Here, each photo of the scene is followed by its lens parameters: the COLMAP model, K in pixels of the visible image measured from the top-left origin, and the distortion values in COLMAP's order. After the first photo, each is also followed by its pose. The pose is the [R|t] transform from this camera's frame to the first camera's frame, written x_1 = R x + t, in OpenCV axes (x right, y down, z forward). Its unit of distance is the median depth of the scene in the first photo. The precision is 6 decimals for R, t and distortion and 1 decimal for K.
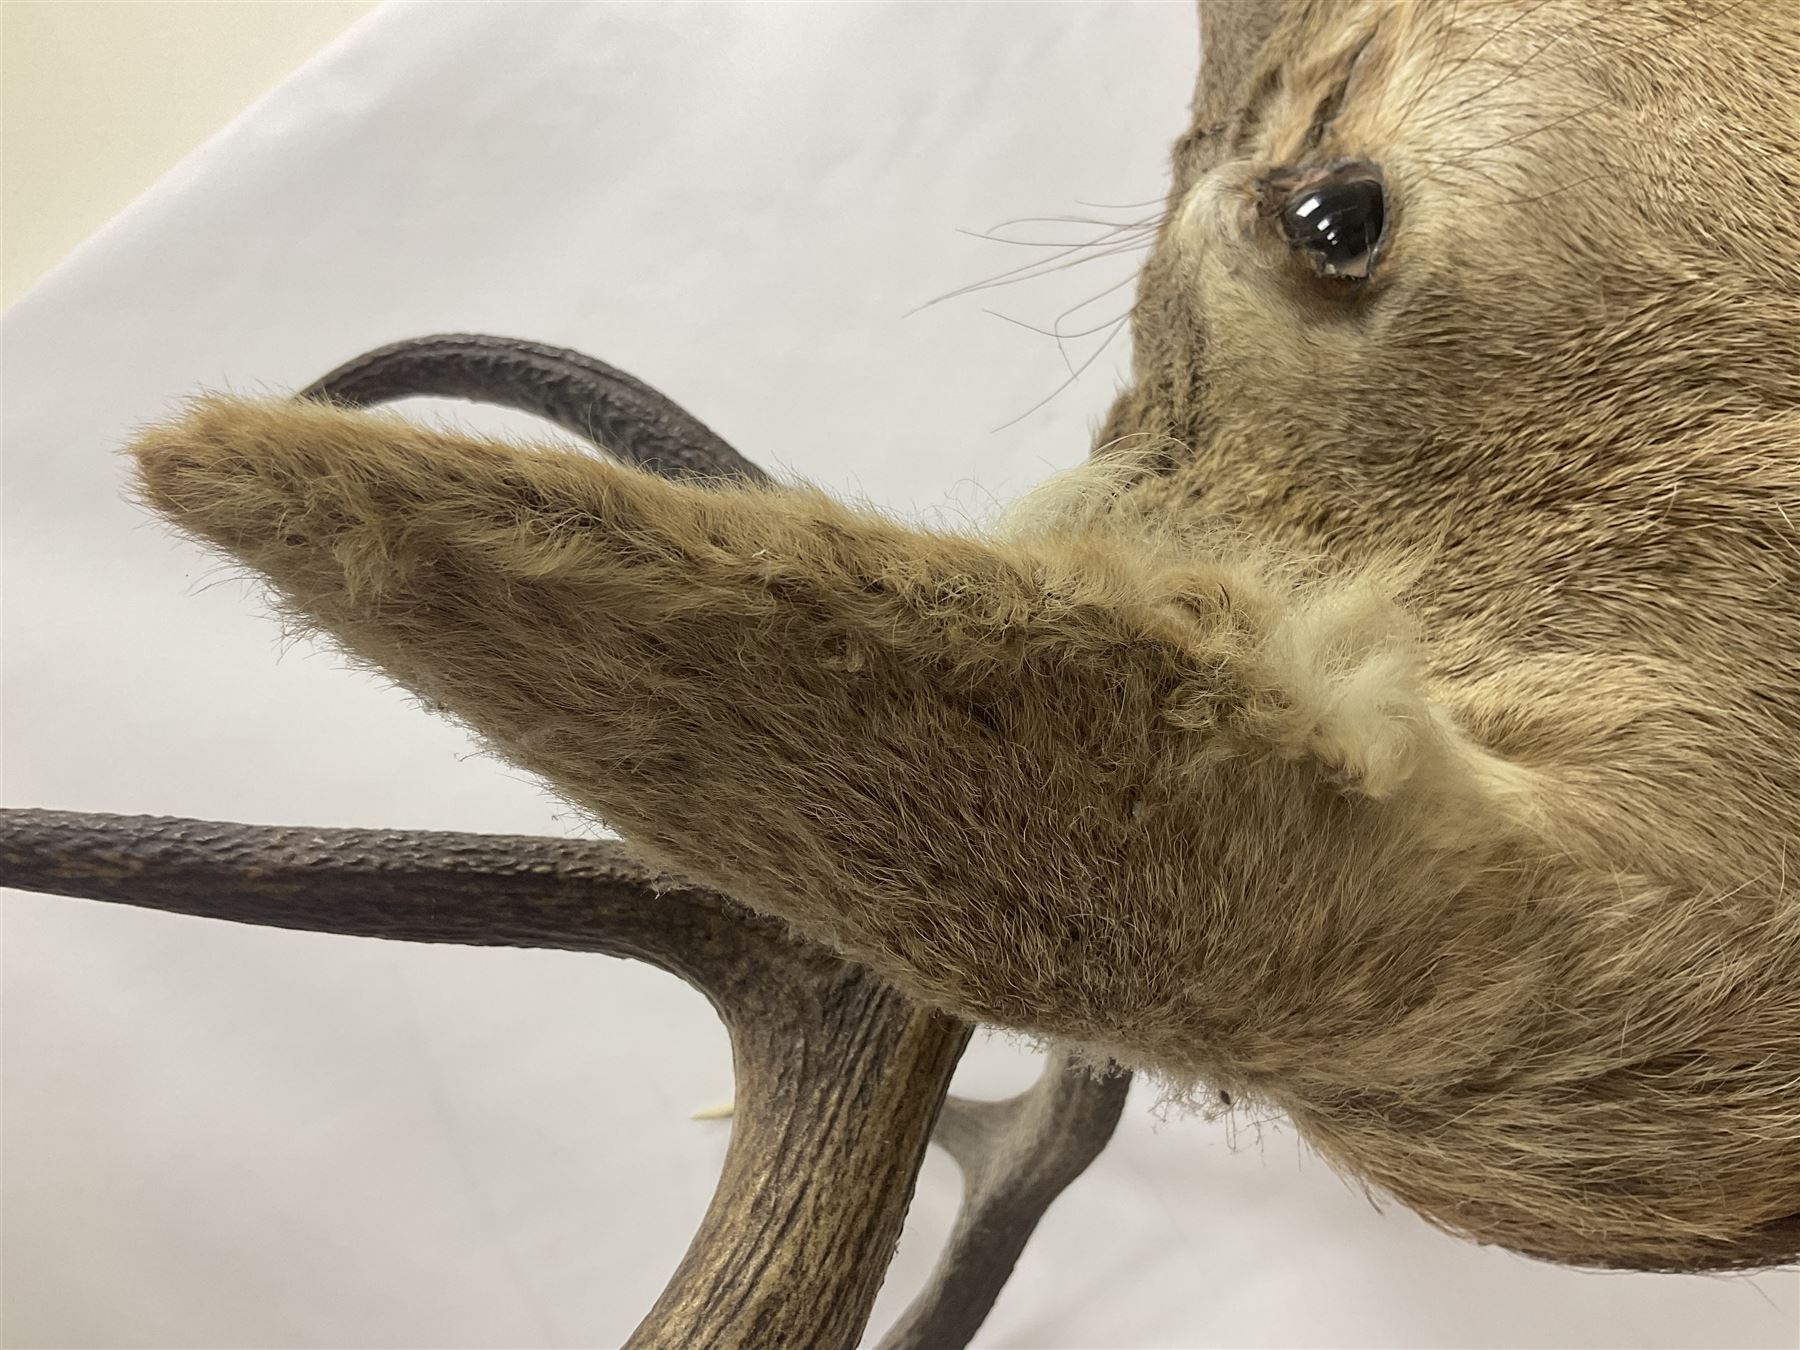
lens RADIAL K [[1508.8, 0, 888.3], [0, 1508.8, 665.6], [0, 0, 1]] dist [0.090292, -0.187198]
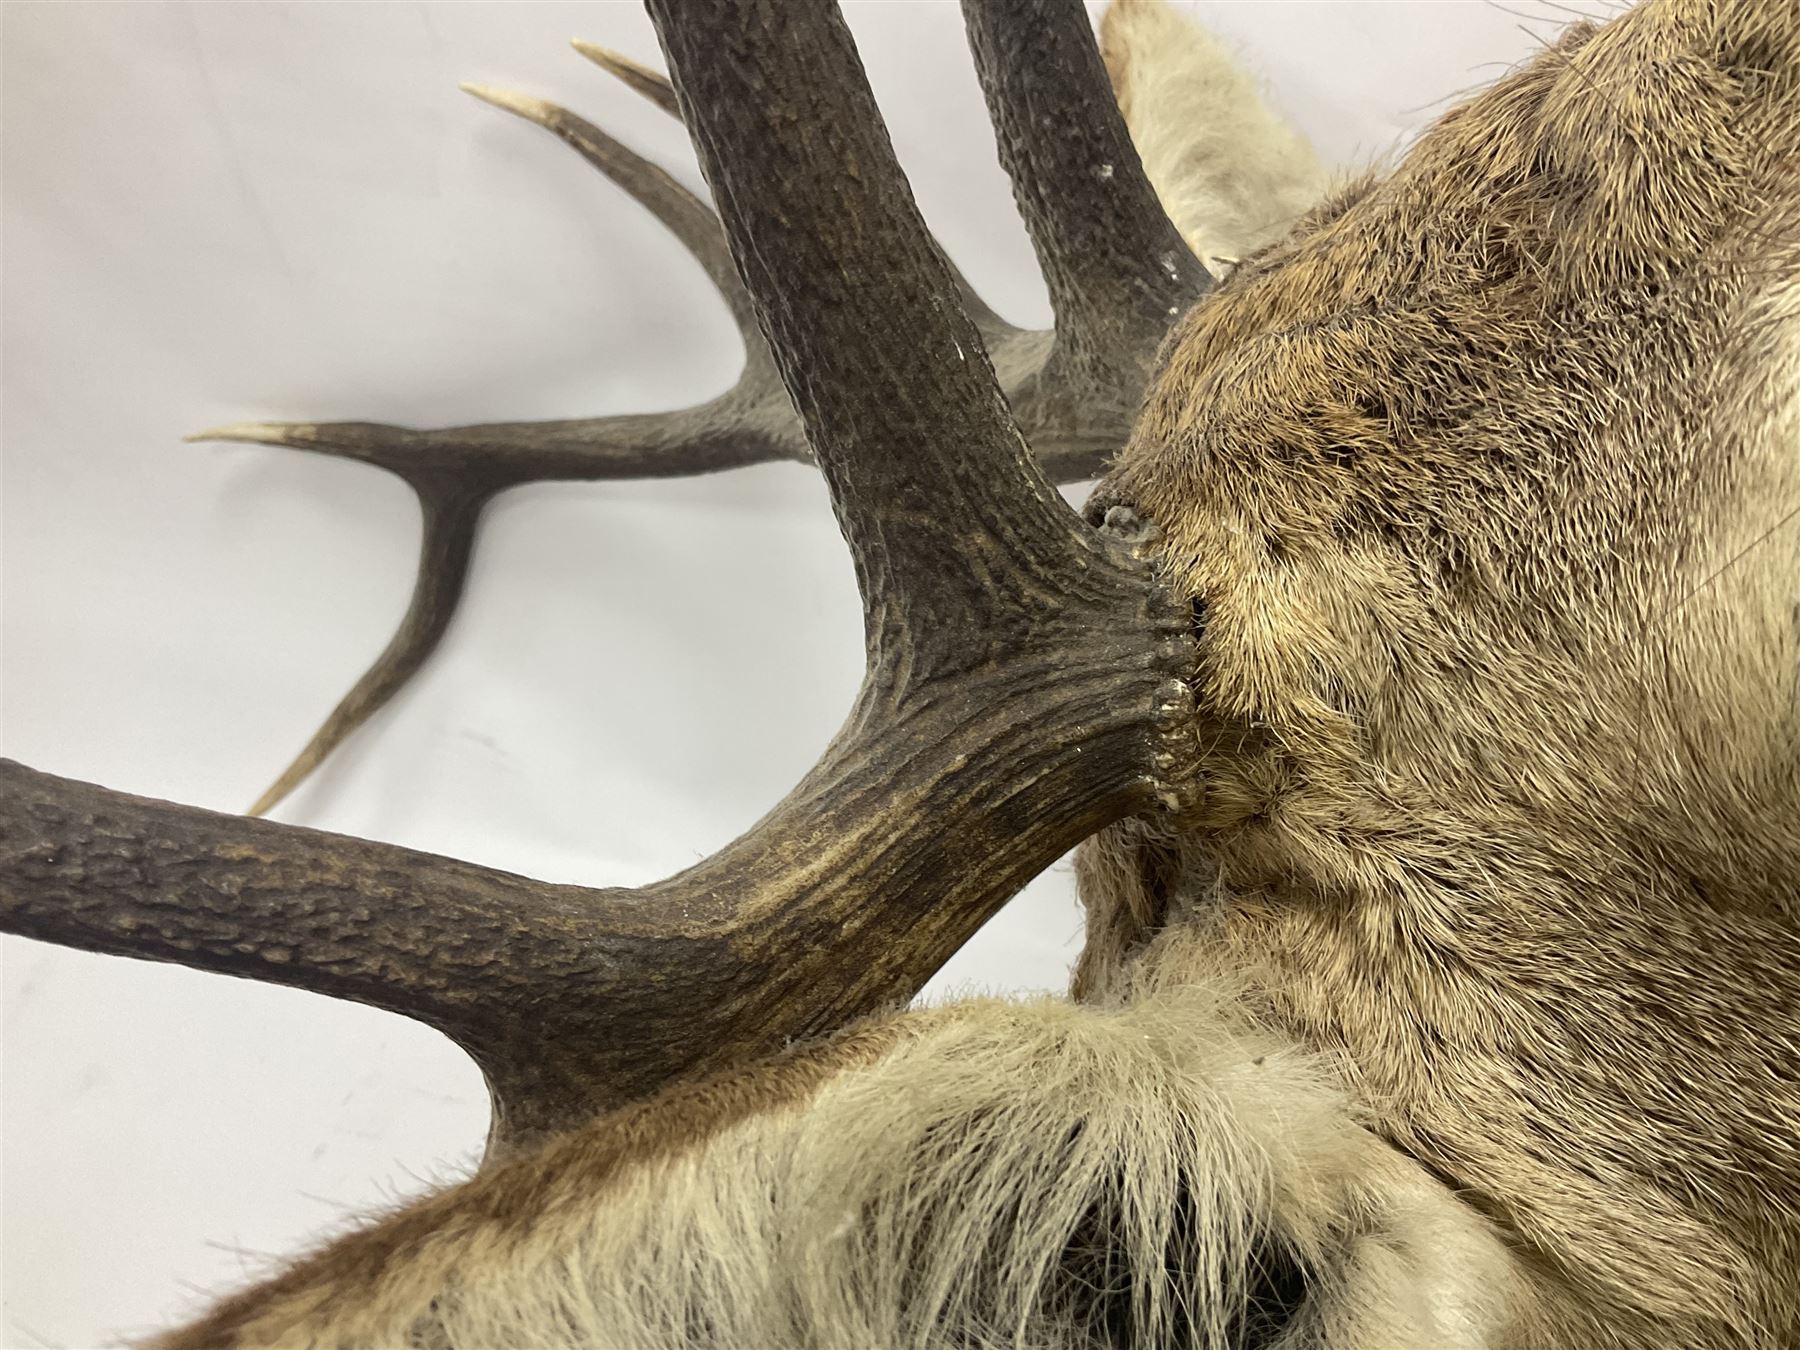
lens RADIAL K [[1508.8, 0, 897.9], [0, 1508.8, 682.4], [0, 0, 1]] dist [0.090292, -0.187198]
pose [[0.896801, 0.304795, 0.320699, -0.246055], [-0.441018, 0.557881, 0.703045, -0.539629], [0.035373, -0.771925, 0.634728, 0.715970]]
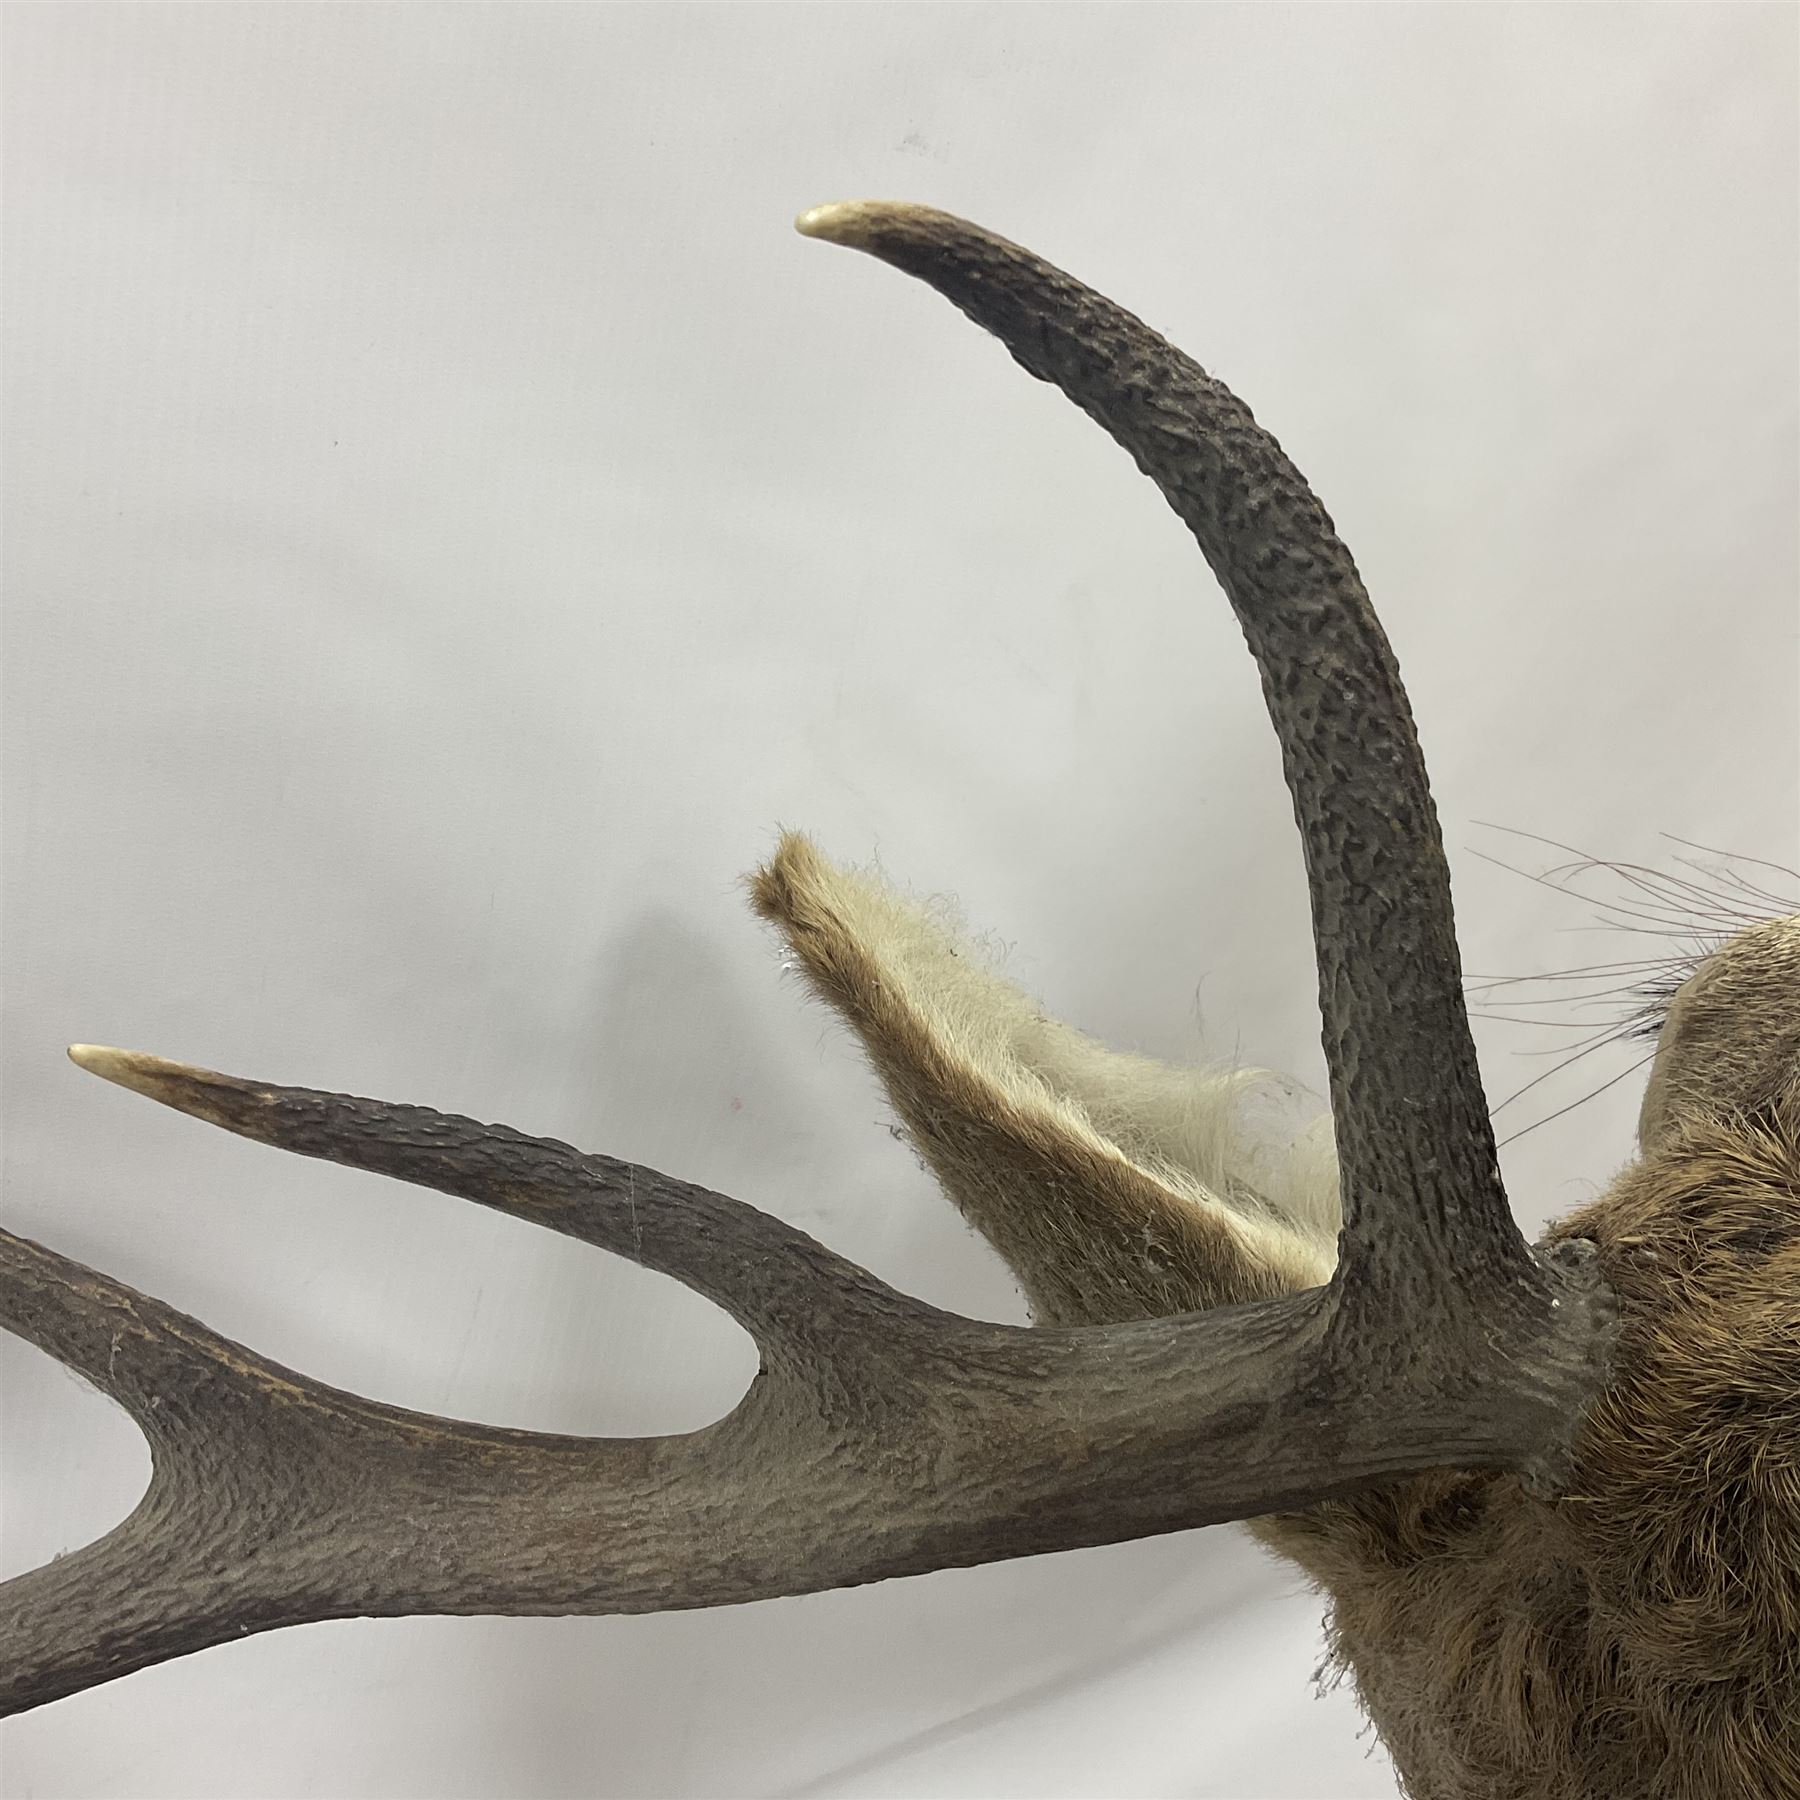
lens RADIAL K [[2031.0, 0, 950.0], [0, 2031.0, 889.1], [0, 0, 1]] dist [-0.005933, 0.000000]
pose [[0.371704, 0.253466, 0.893080, -1.191508], [-0.605072, 0.795746, 0.025993, 0.021033], [-0.704076, -0.550039, 0.449147, 1.518752]]
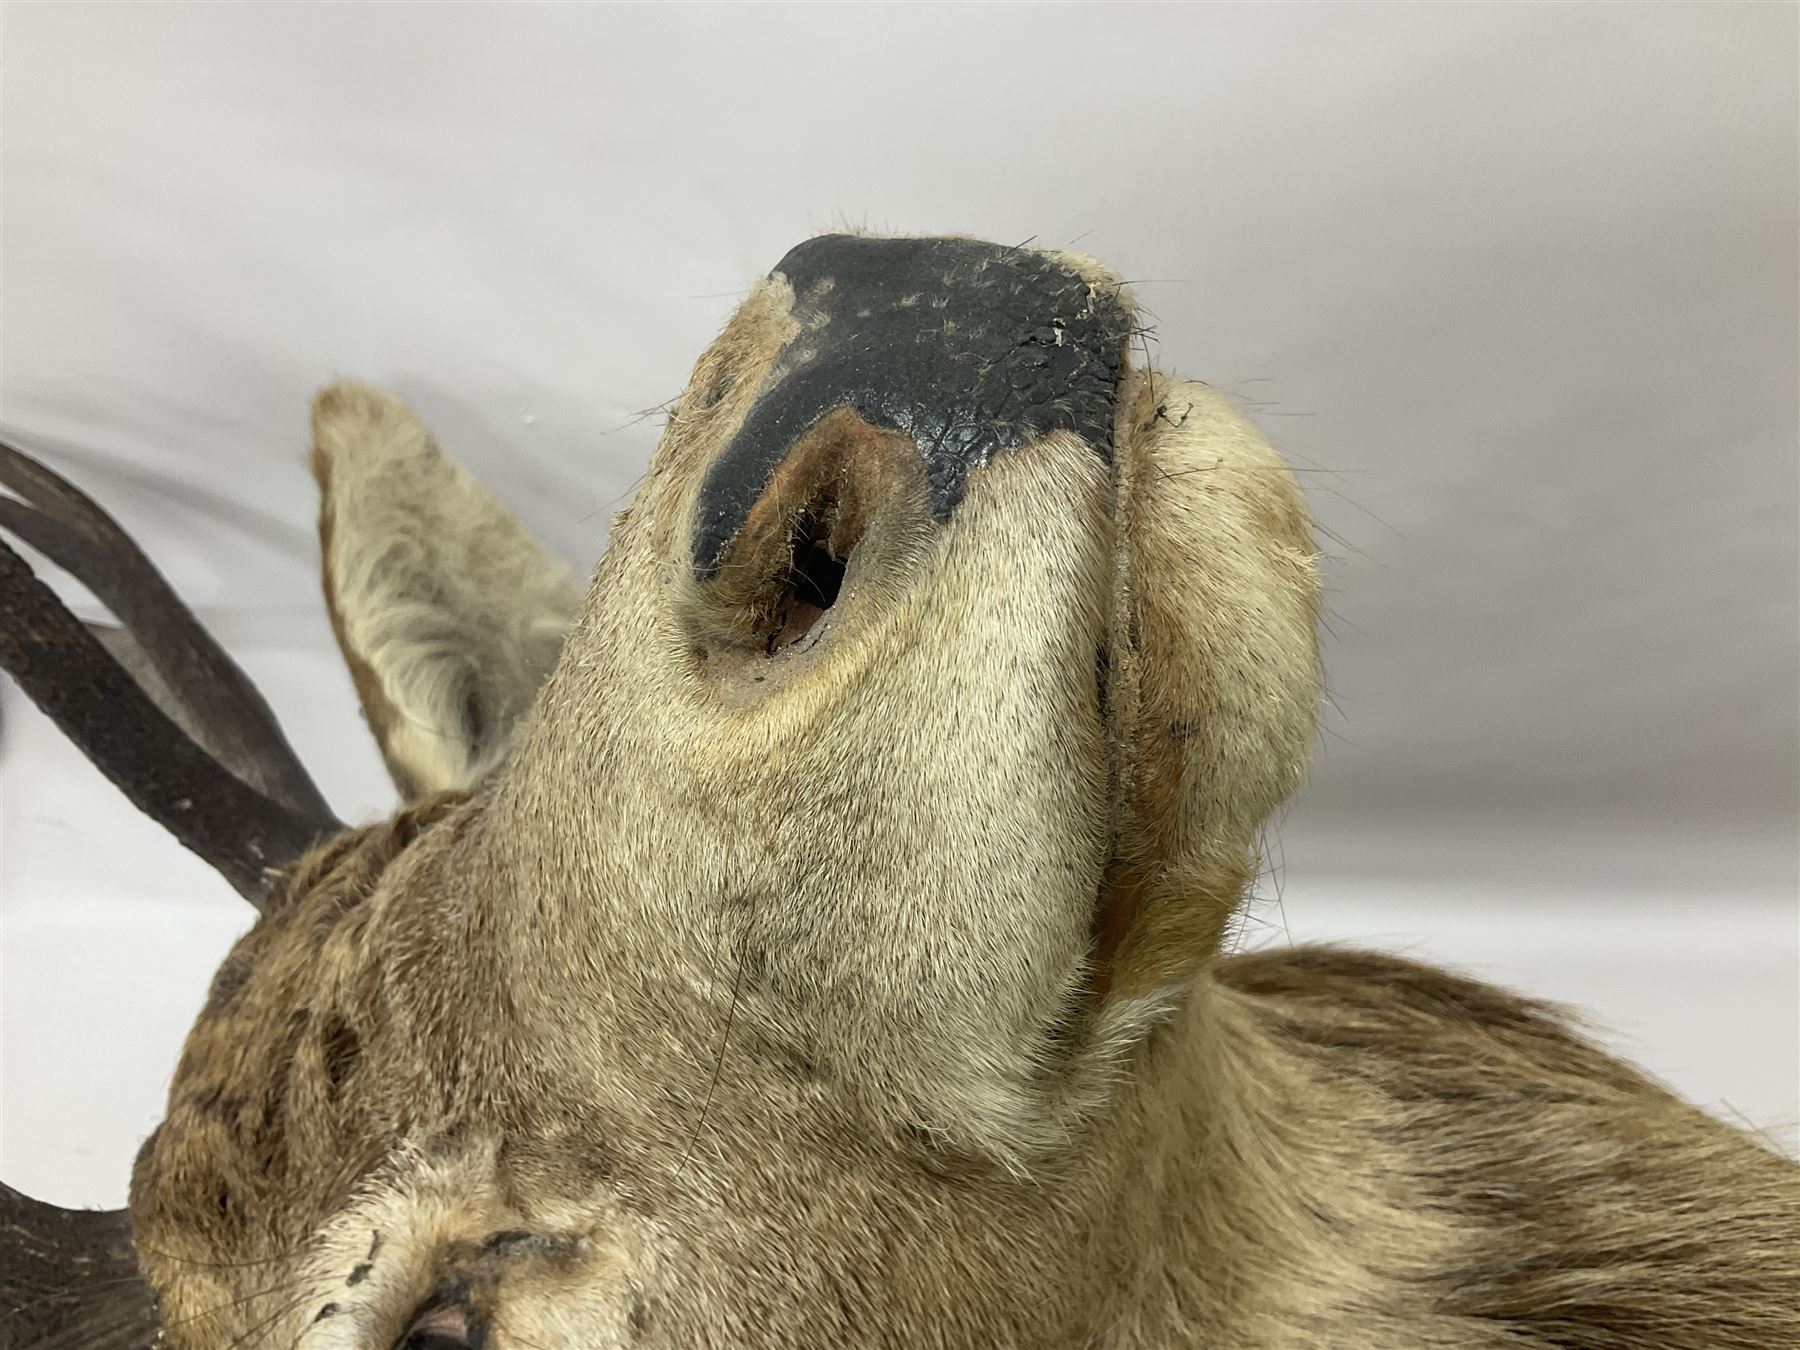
lens RADIAL K [[1535.2, 0, 890.6], [0, 1535.2, 671.2], [0, 0, 1]] dist [-0.011610, -0.034735]
pose [[0.880793, 0.089638, 0.464940, 0.043540], [-0.454070, 0.438307, 0.775698, -1.649079], [-0.134254, -0.894345, 0.426759, 1.100802]]
